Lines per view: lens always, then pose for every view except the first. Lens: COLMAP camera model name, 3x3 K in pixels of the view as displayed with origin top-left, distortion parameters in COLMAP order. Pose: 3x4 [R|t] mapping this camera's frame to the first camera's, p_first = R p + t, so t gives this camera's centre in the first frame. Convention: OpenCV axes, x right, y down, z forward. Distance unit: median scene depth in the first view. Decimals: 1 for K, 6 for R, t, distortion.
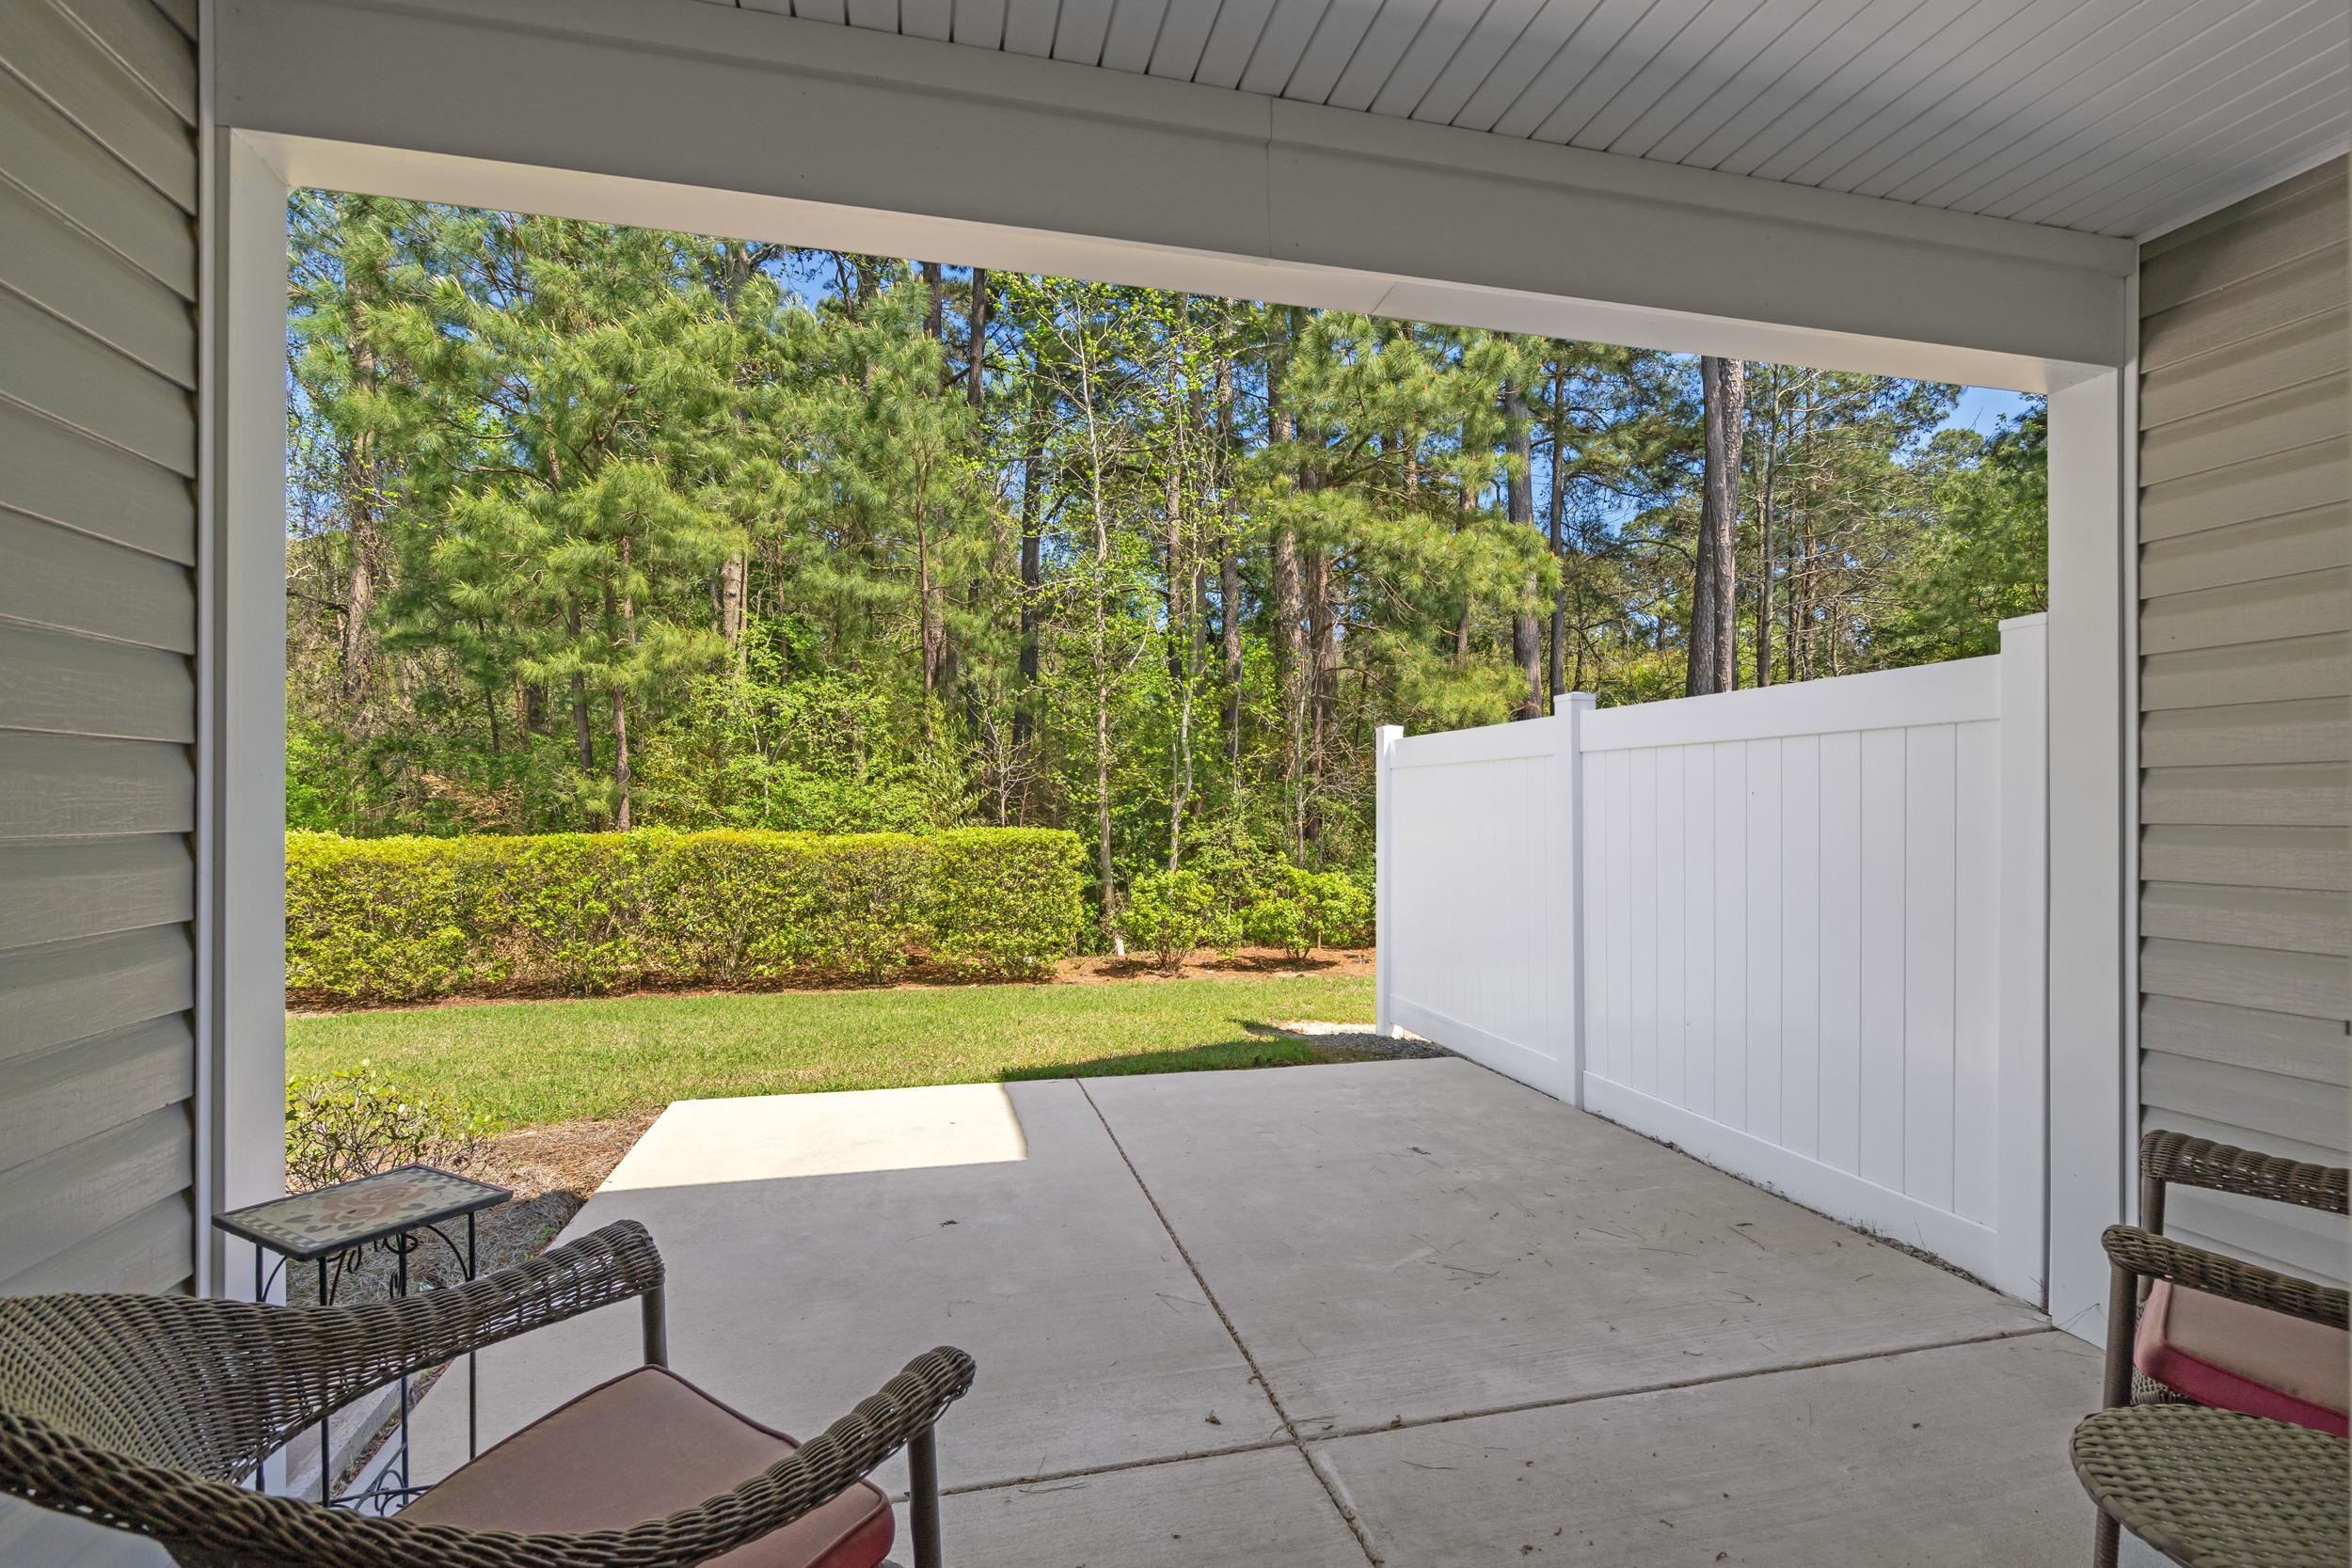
lens RADIAL K [[1059.8, 0, 1171.9], [0, 1059.8, 802.0], [0, 0, 1]] dist [-0.001553, -0.000058]
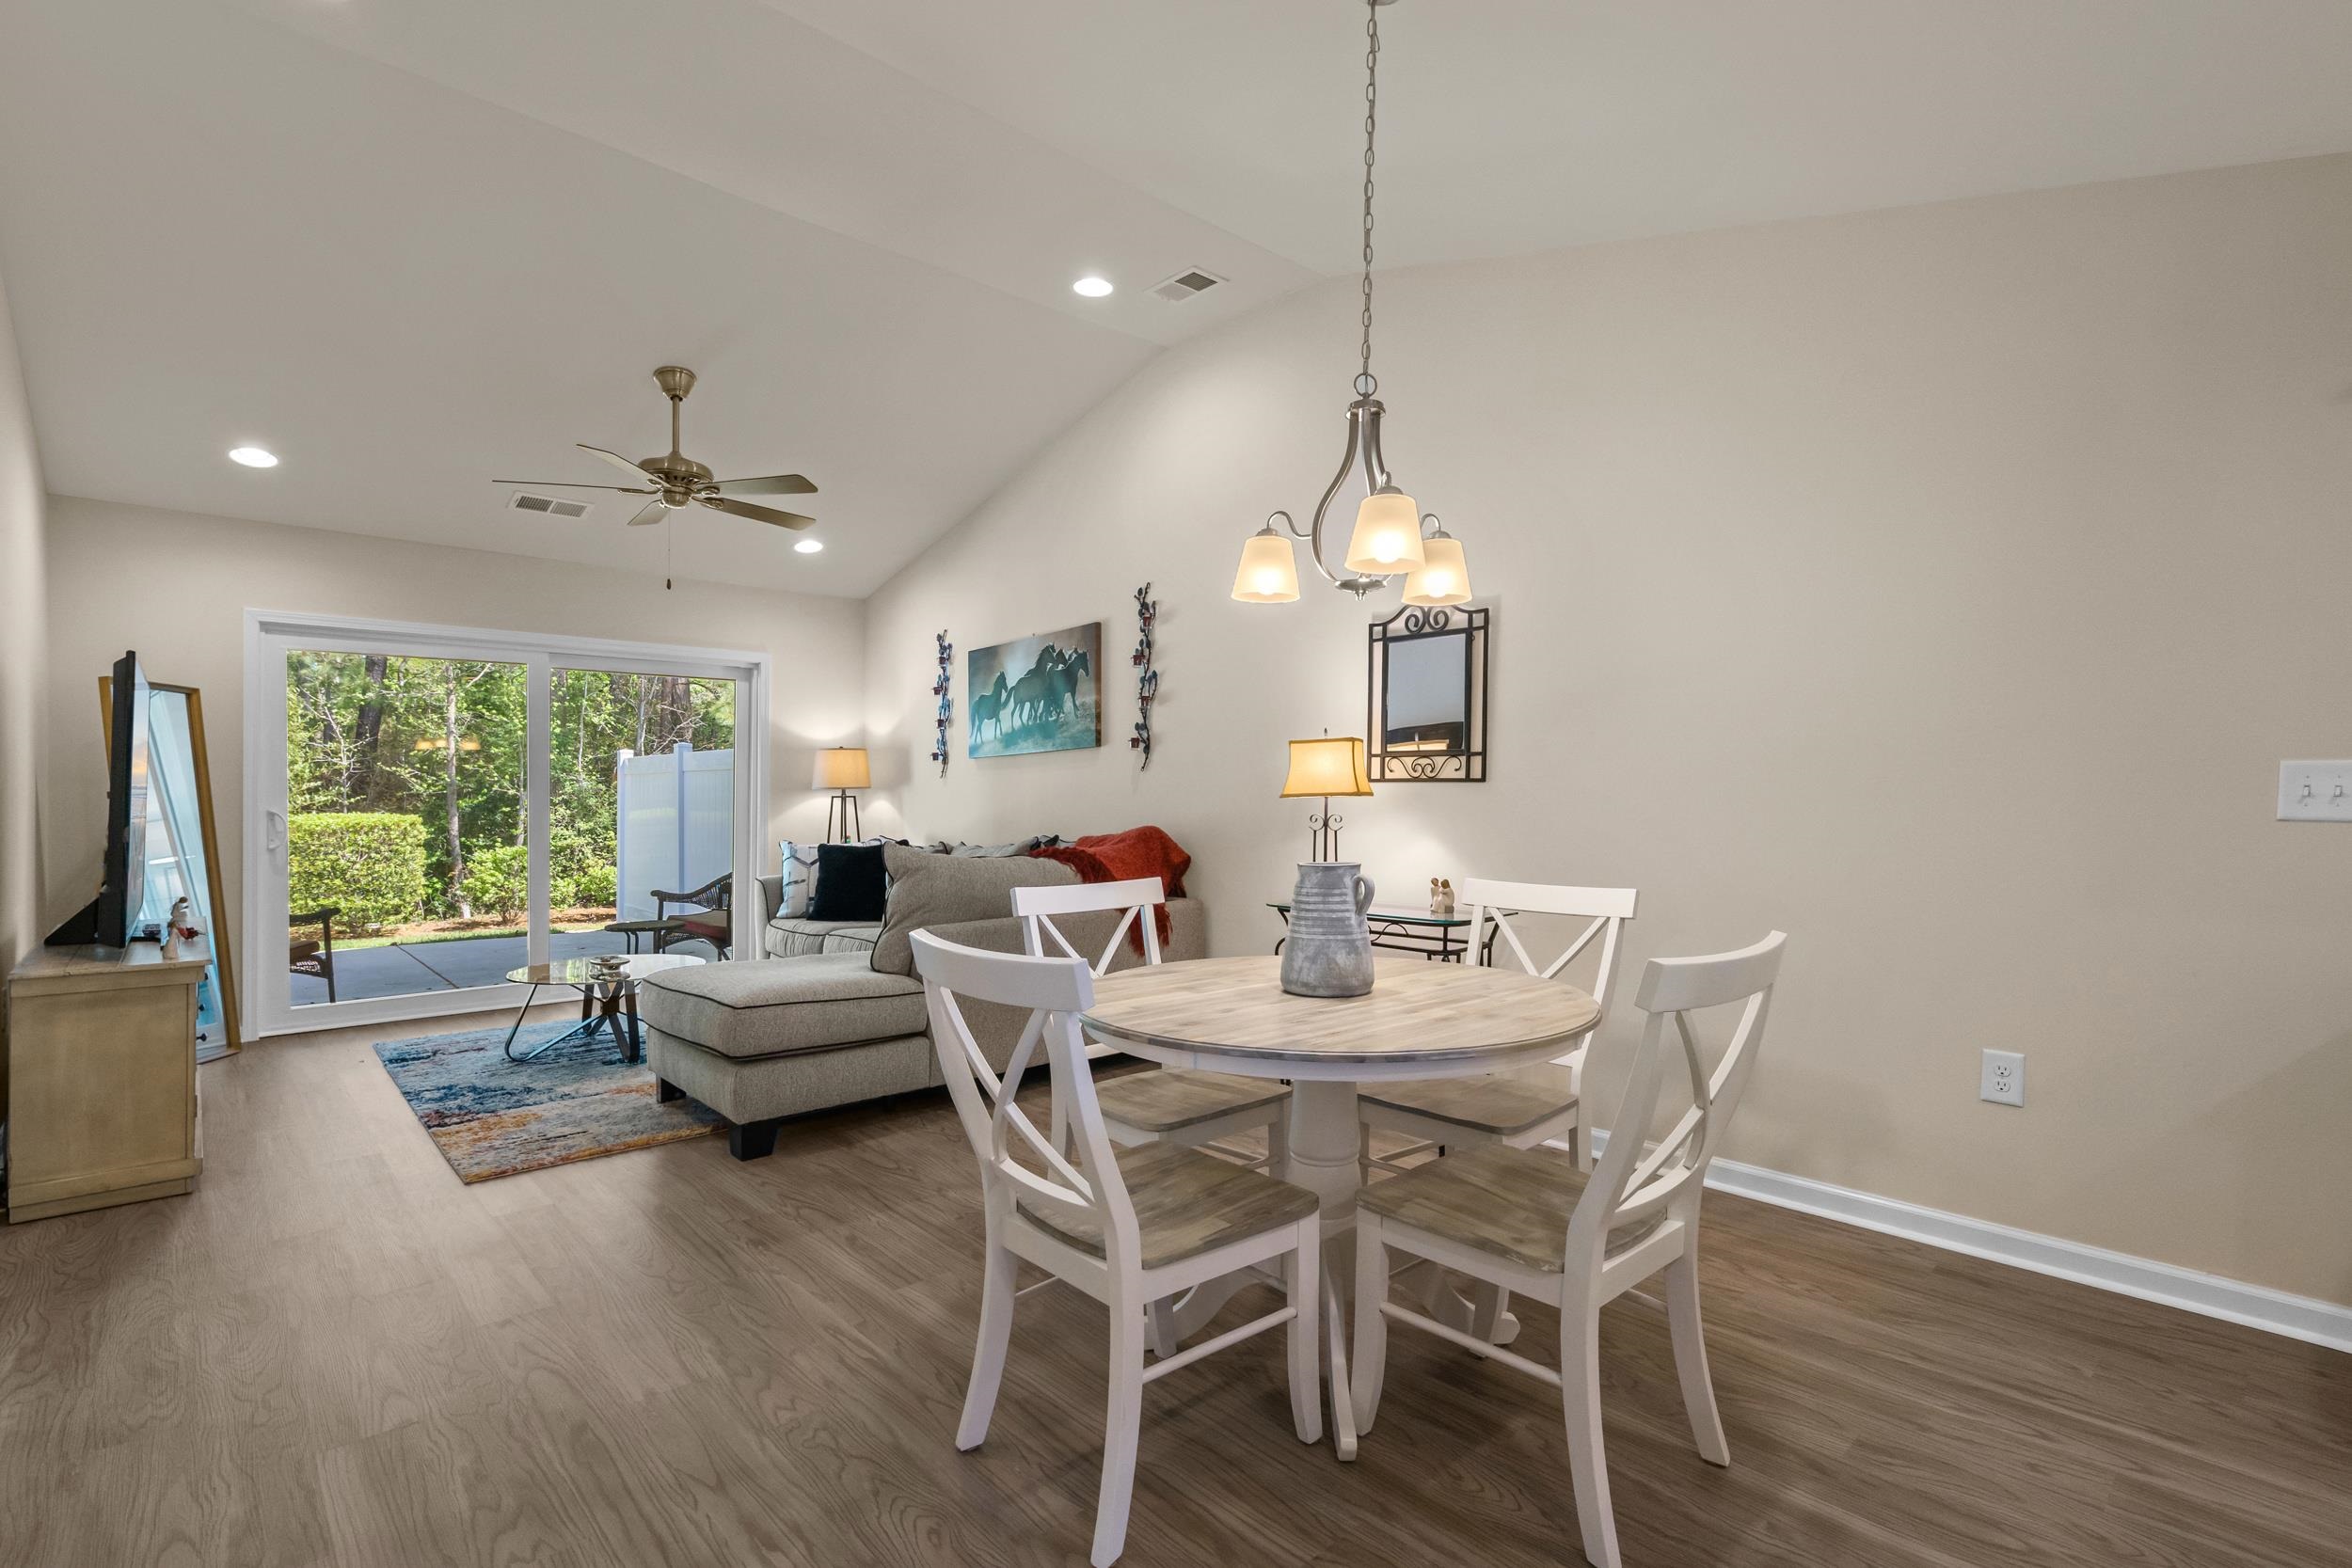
lens RADIAL K [[1079.6, 0, 1190.1], [0, 1079.6, 808.9], [0, 0, 1]] dist [-0.002913, 0.000120]
pose [[0.874269, -0.004962, 0.485417, 0.158183], [-0.003838, 0.999846, 0.017133, -0.010407], [-0.485427, -0.016842, 0.874115, -0.993071]]
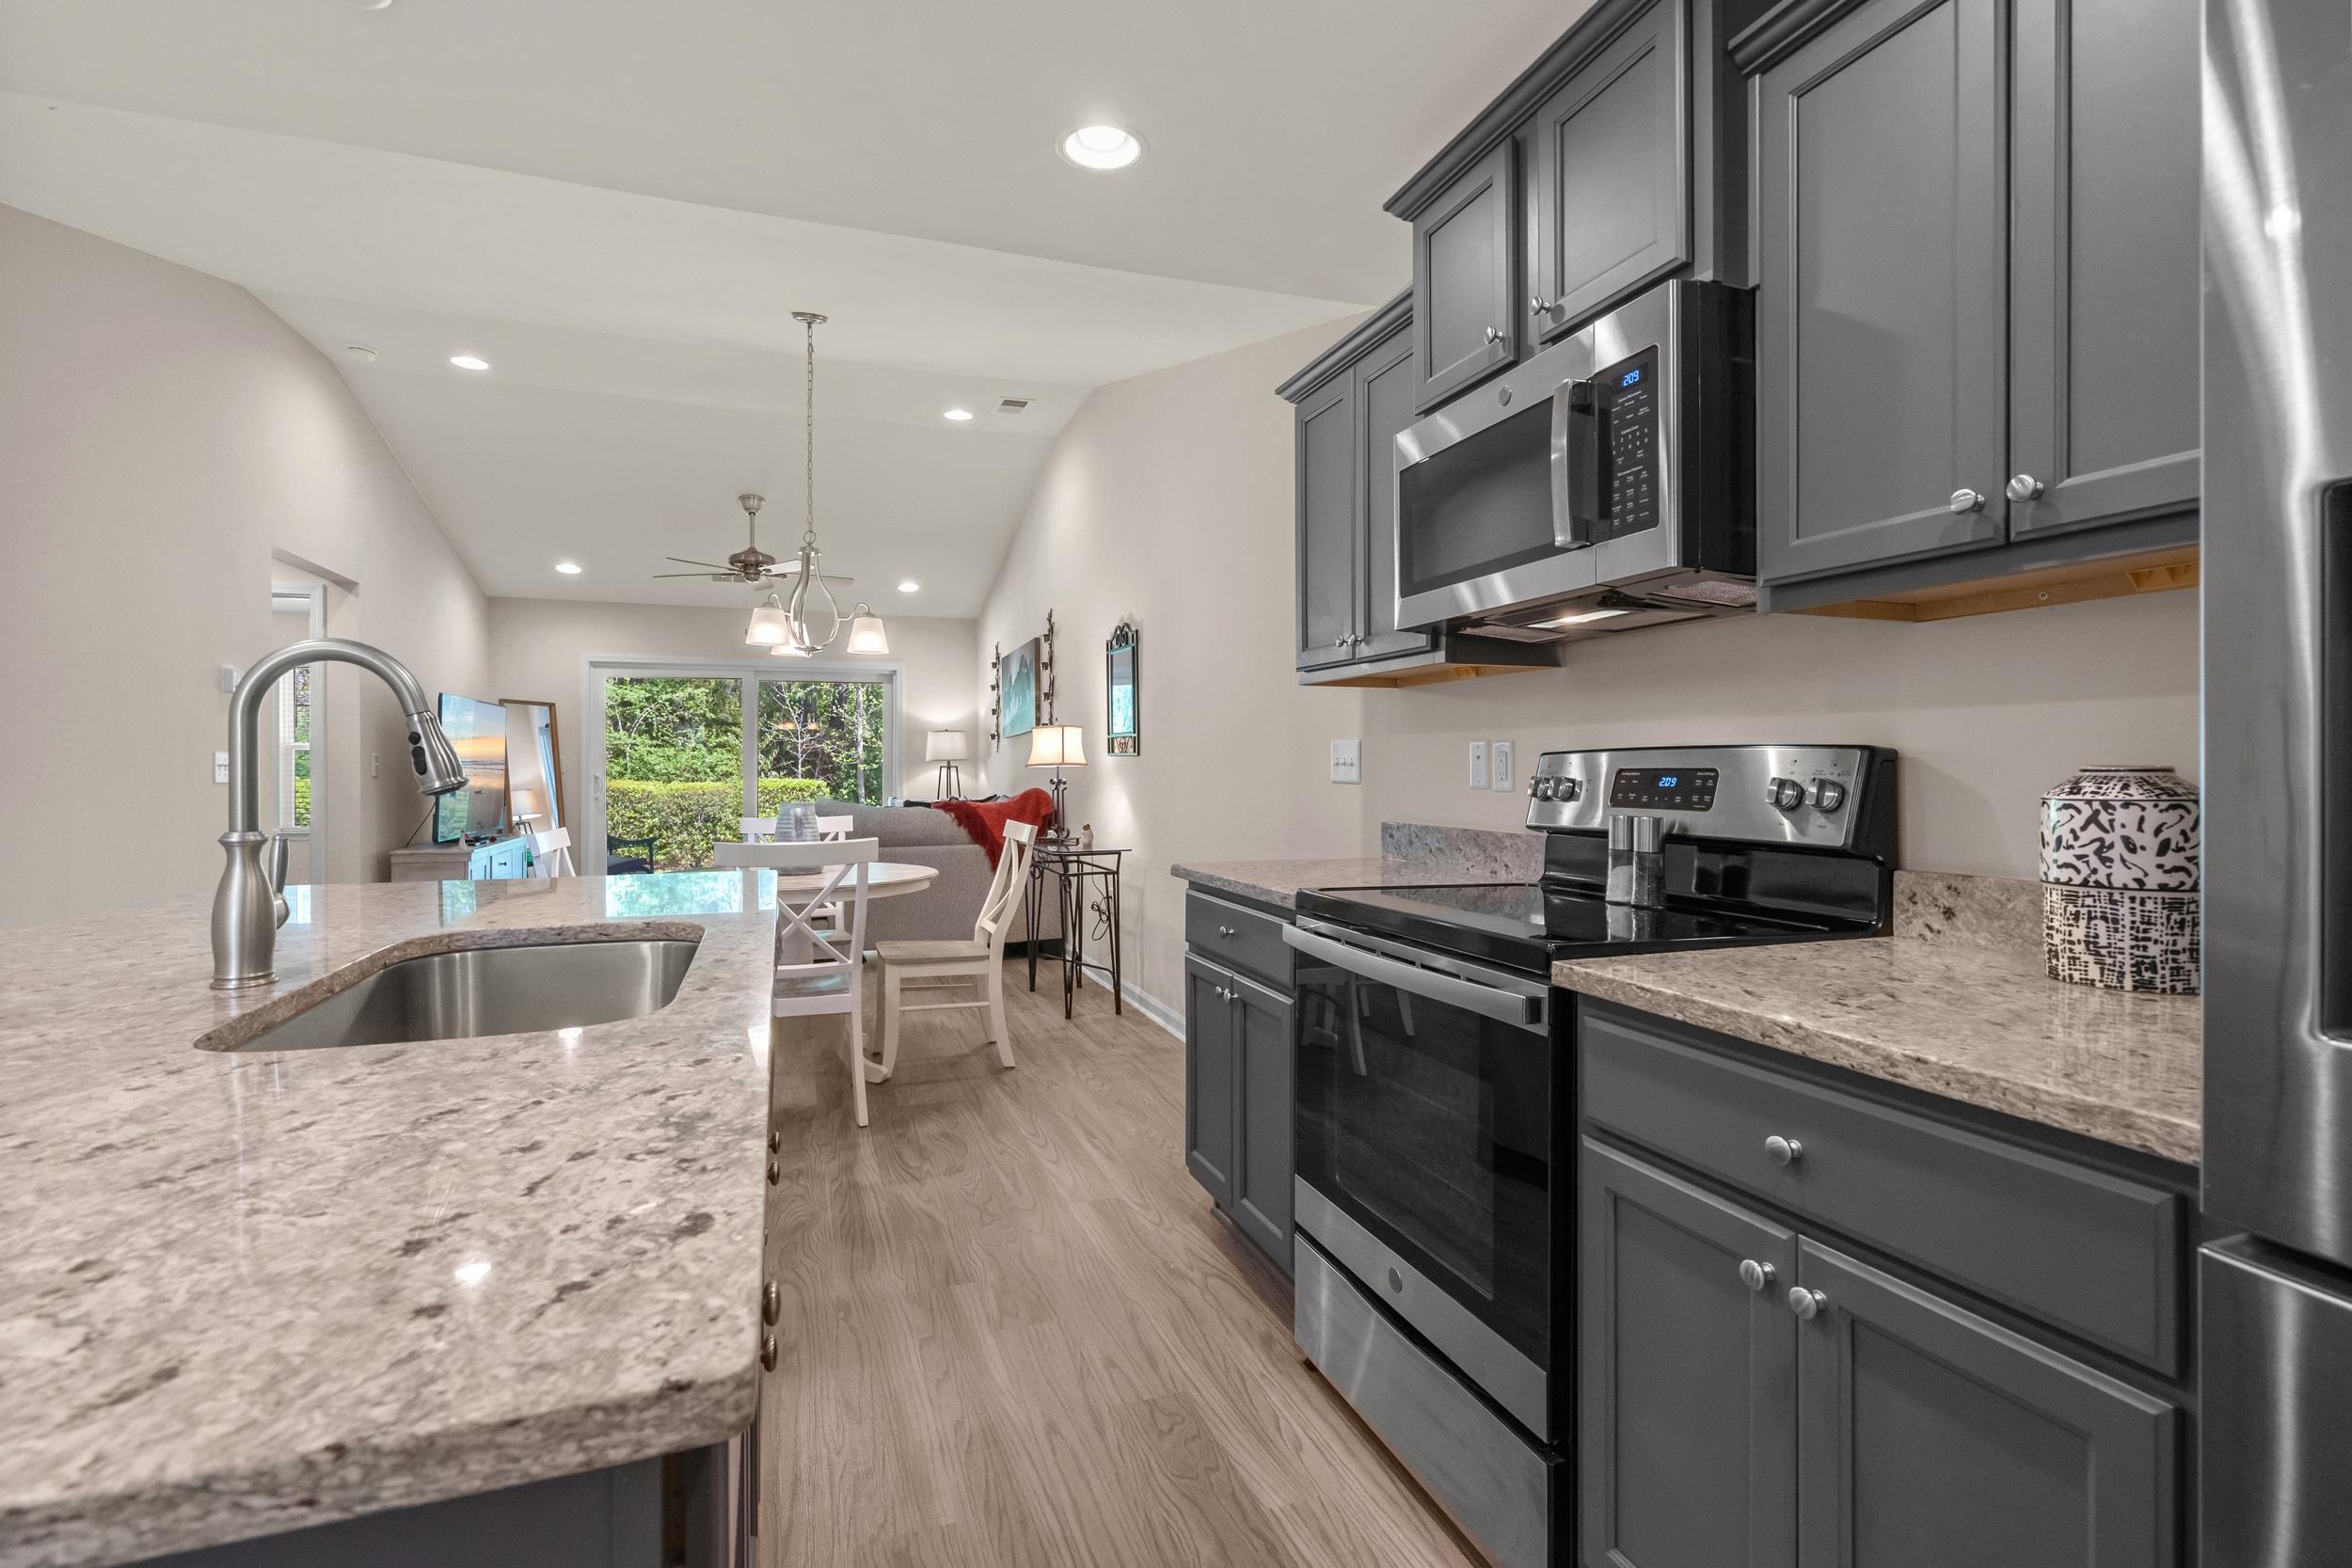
lens RADIAL K [[1088.9, 0, 1177.4], [0, 1088.9, 772.6], [0, 0, 1]] dist [-0.000554, 0.000473]
pose [[0.995013, 0.000090, 0.099744, 0.522420], [-0.001330, 0.999923, 0.012359, -0.013010], [-0.099736, -0.012430, 0.994936, -1.361583]]
